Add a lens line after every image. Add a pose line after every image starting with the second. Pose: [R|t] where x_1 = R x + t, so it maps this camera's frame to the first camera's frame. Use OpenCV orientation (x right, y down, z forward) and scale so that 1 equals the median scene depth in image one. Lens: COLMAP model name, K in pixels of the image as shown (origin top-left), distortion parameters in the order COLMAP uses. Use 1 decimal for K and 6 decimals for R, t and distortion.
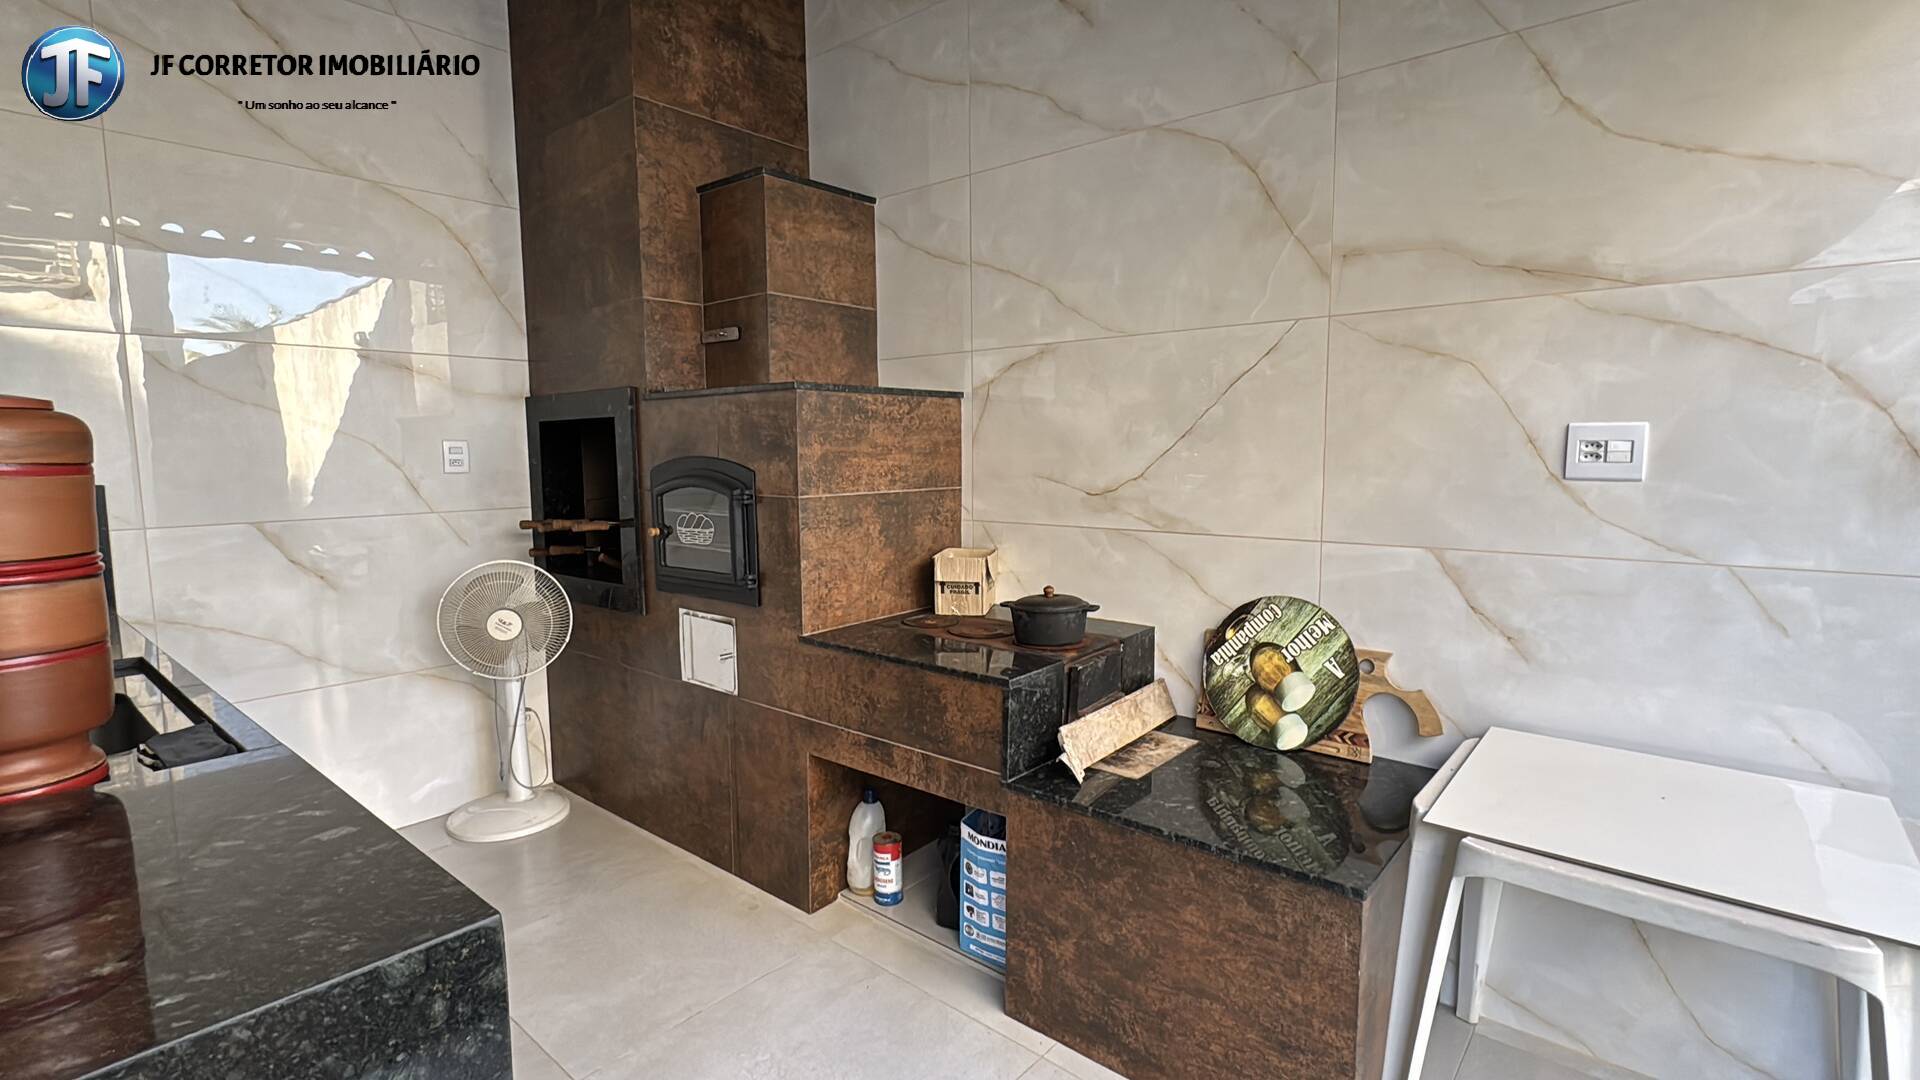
lens RADIAL K [[873.9, 0, 957.8], [0, 873.9, 539.0], [0, 0, 1]] dist [-0.002895, 0.000303]
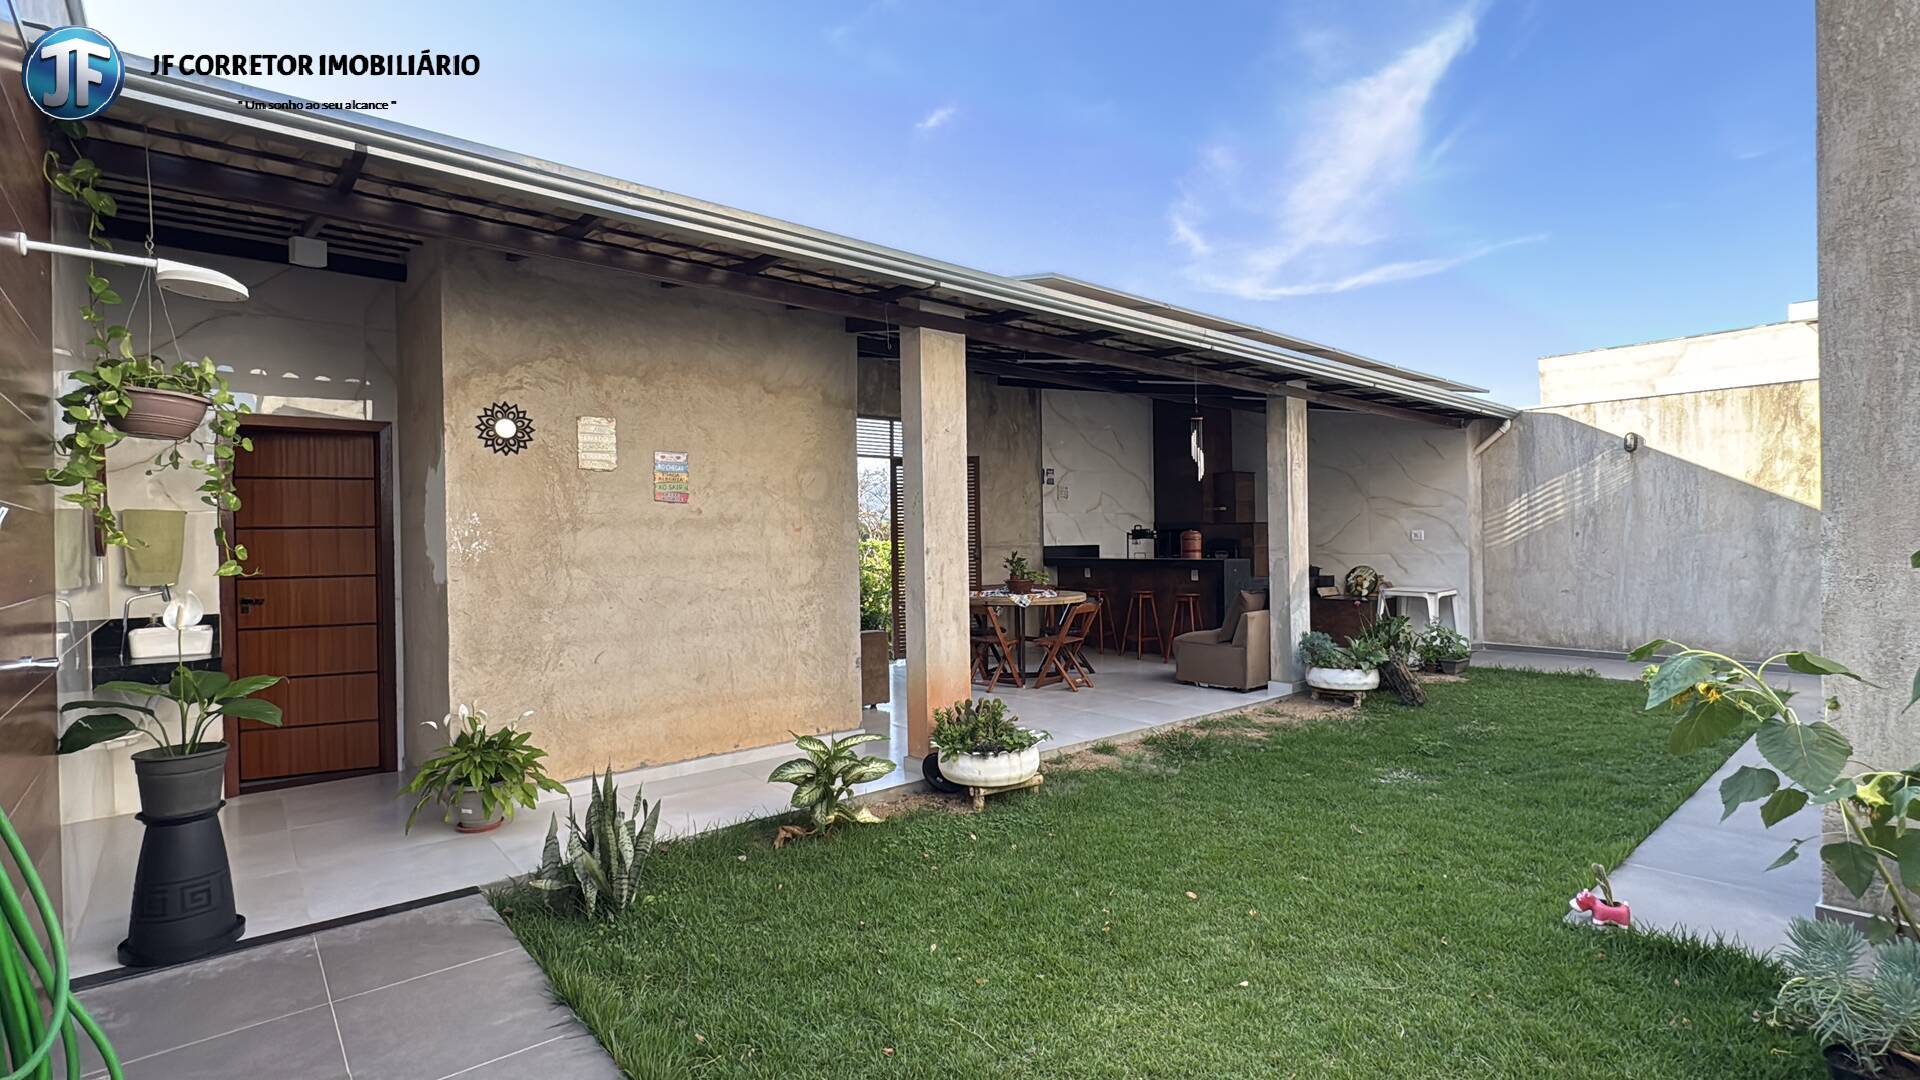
lens RADIAL K [[873.9, 0, 961.4], [0, 873.9, 538.6], [0, 0, 1]] dist [-0.002895, 0.000303]
pose [[0.986665, -0.007935, -0.162572, -1.062263], [-0.008265, 0.995080, -0.098731, 0.424842], [0.162556, 0.098759, 0.981745, -4.245945]]
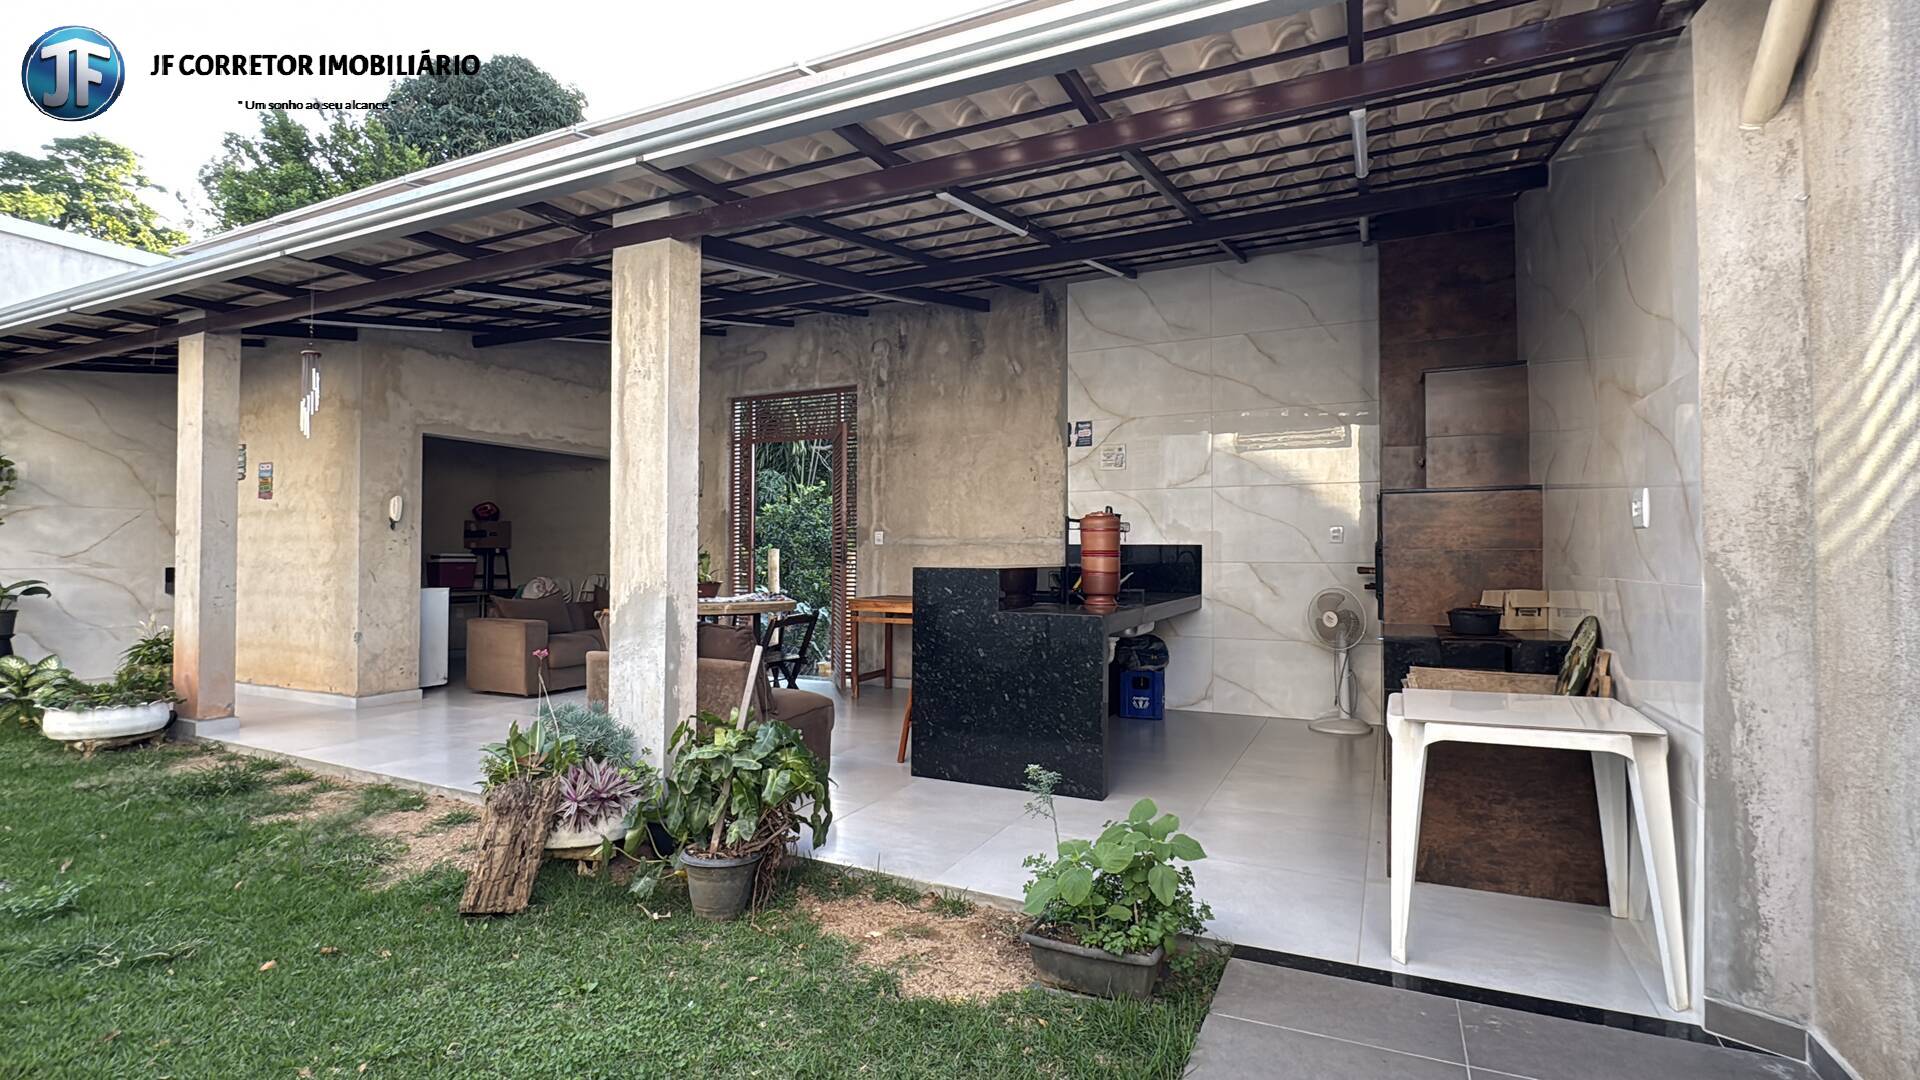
lens RADIAL K [[873.9, 0, 958.6], [0, 873.9, 542.8], [0, 0, 1]] dist [-0.002895, 0.000303]
pose [[0.245541, -0.004665, -0.969375, 1.575927], [-0.103620, 0.994133, -0.031031, 0.101914], [0.963832, 0.108066, 0.243617, -0.396260]]
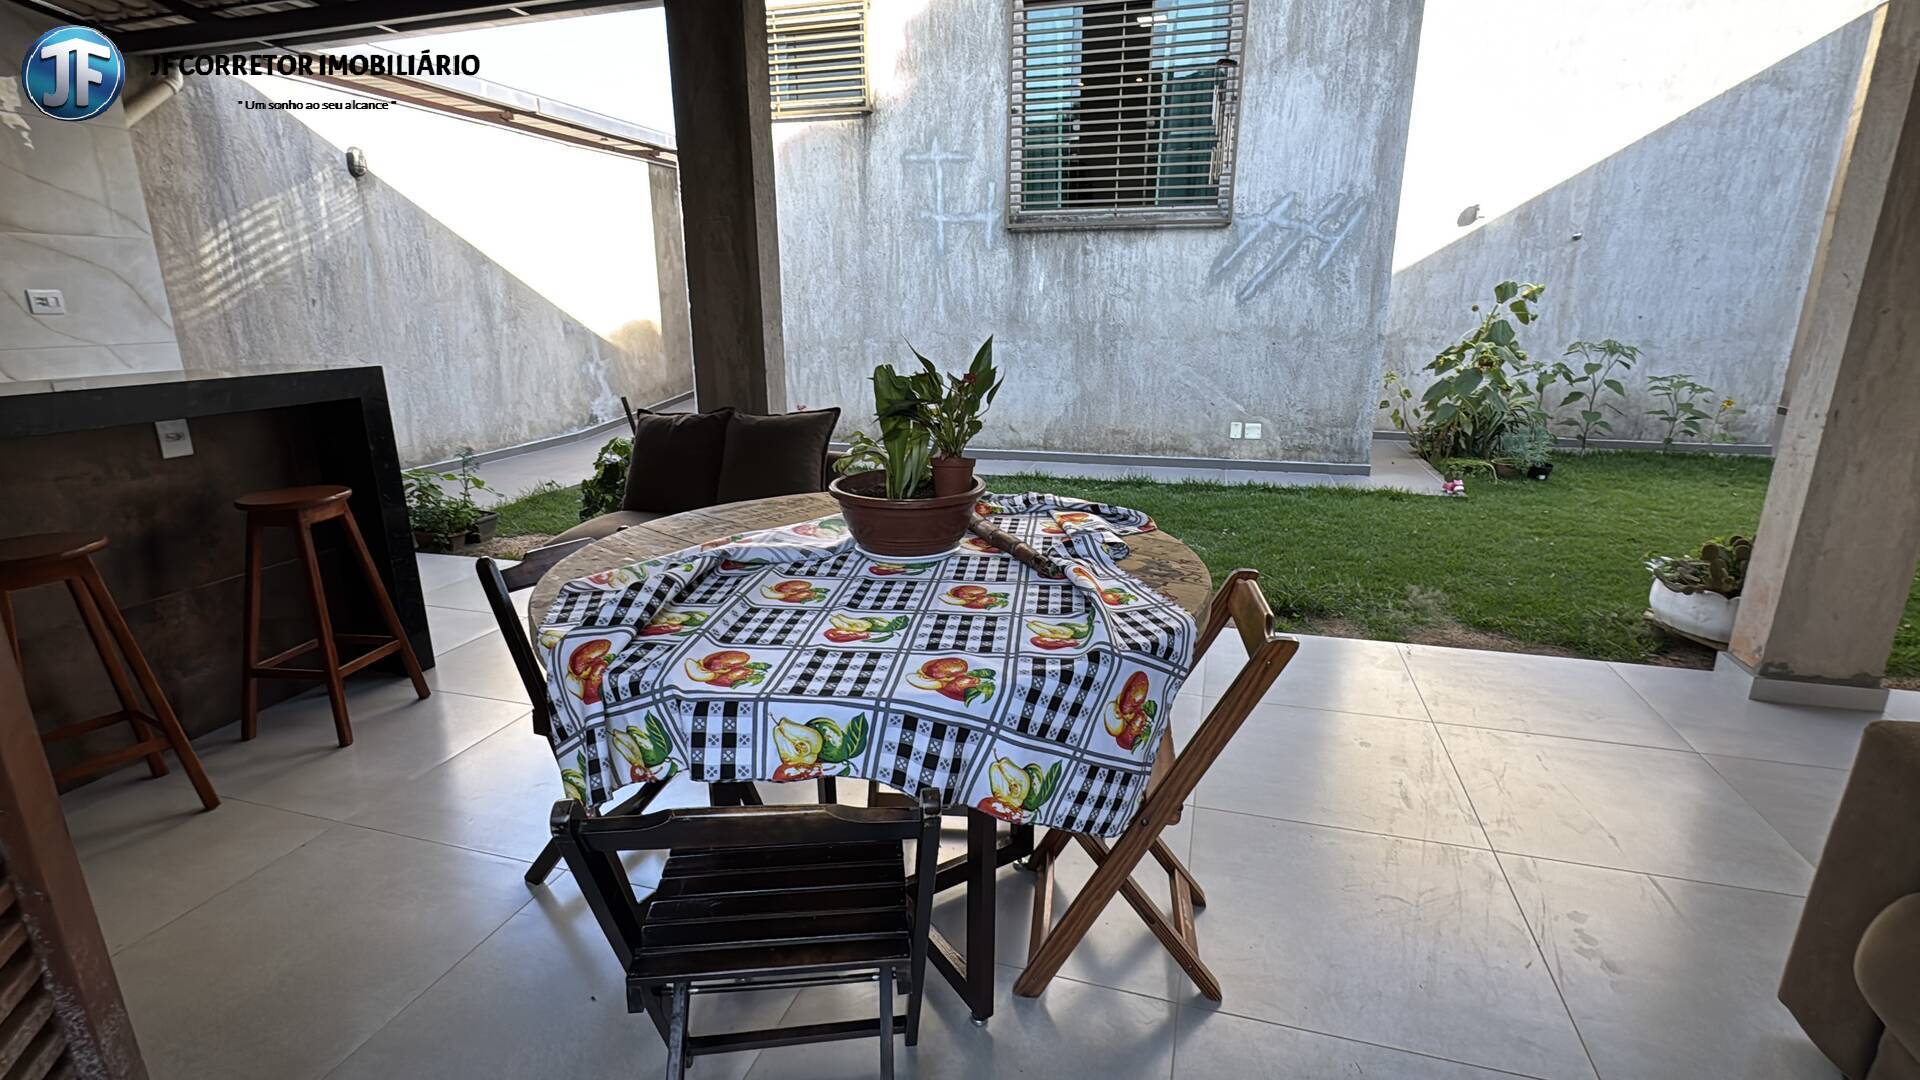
lens RADIAL K [[873.9, 0, 959.6], [0, 873.9, 542.2], [0, 0, 1]] dist [-0.002895, 0.000303]
pose [[-0.401975, -0.238179, 0.884130, -2.144878], [0.097851, 0.948873, 0.300109, 0.046229], [-0.910407, 0.207150, -0.358117, -0.256668]]
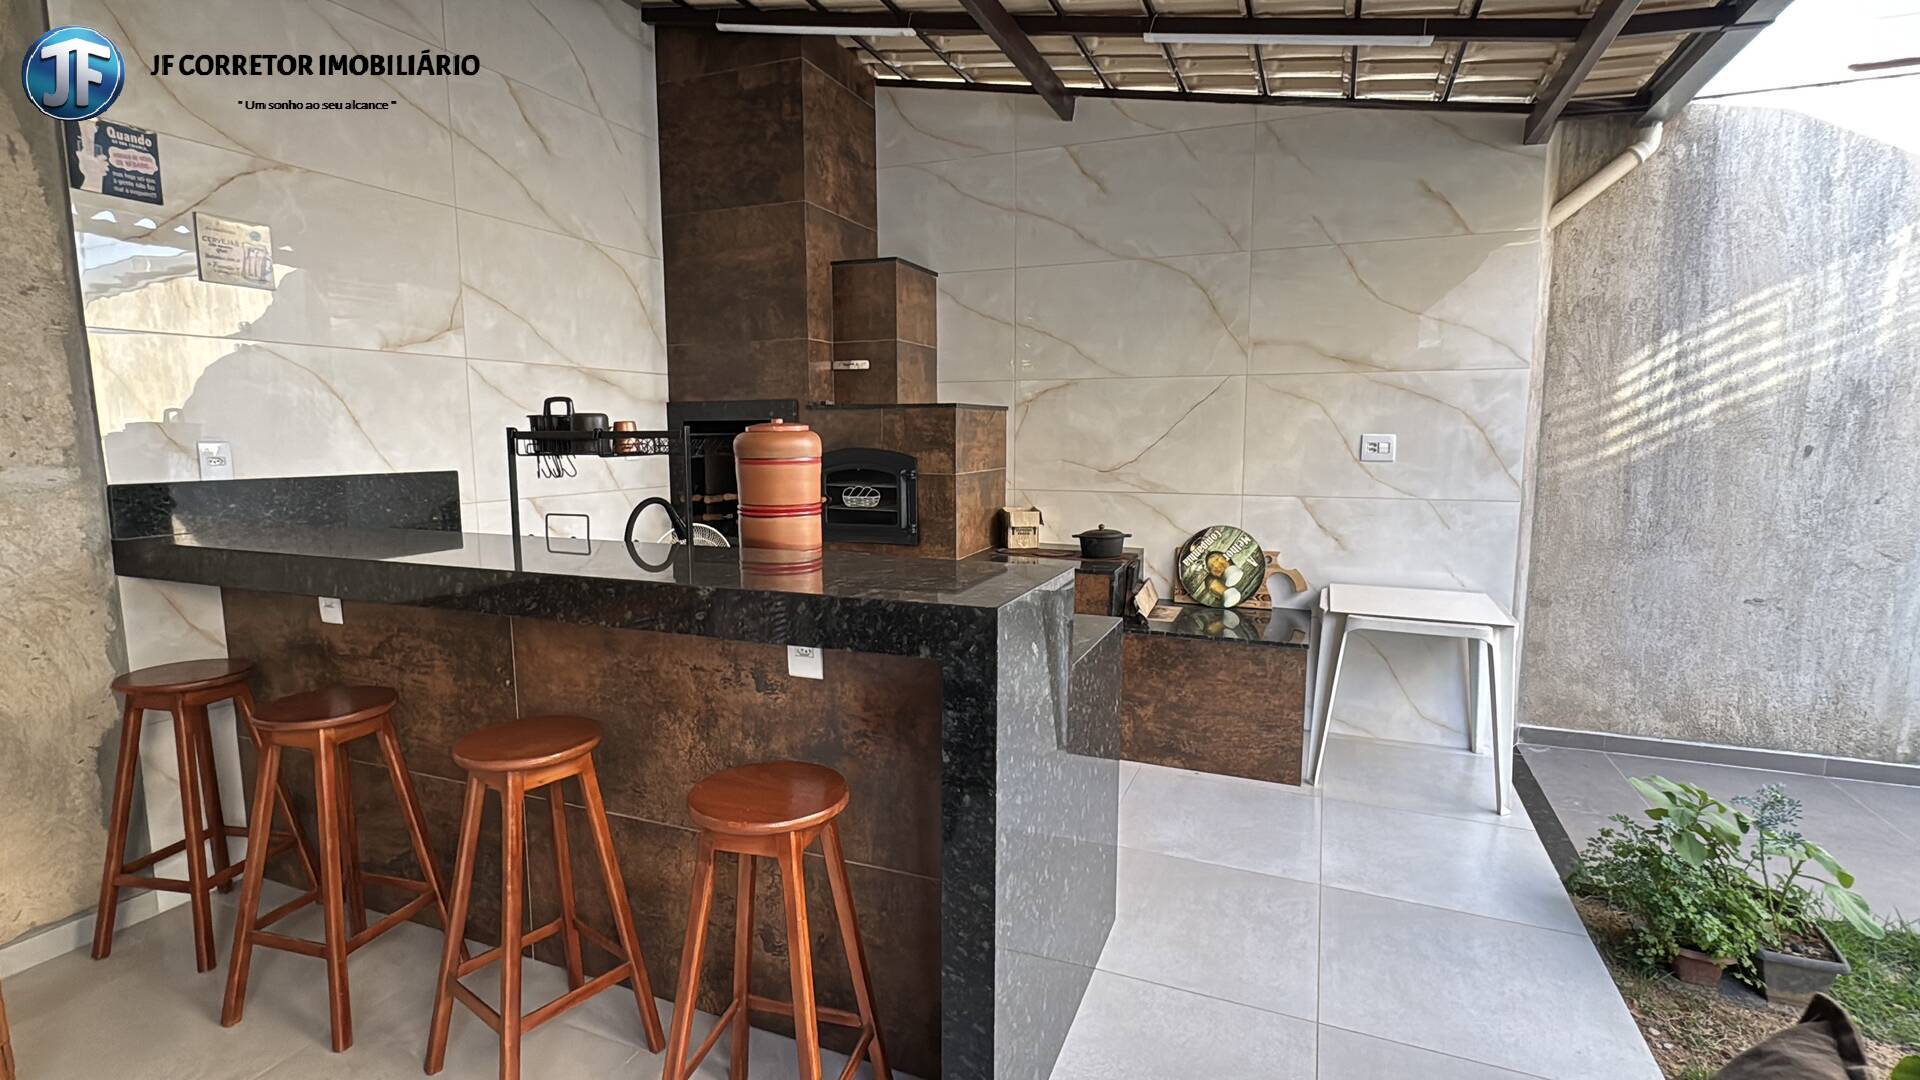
lens RADIAL K [[873.9, 0, 958.4], [0, 873.9, 537.3], [0, 0, 1]] dist [-0.002895, 0.000303]
pose [[0.951186, -0.031881, 0.306968, -0.739121], [0.026808, 0.999426, 0.020730, 0.038500], [-0.307452, -0.011488, 0.951494, -0.592133]]
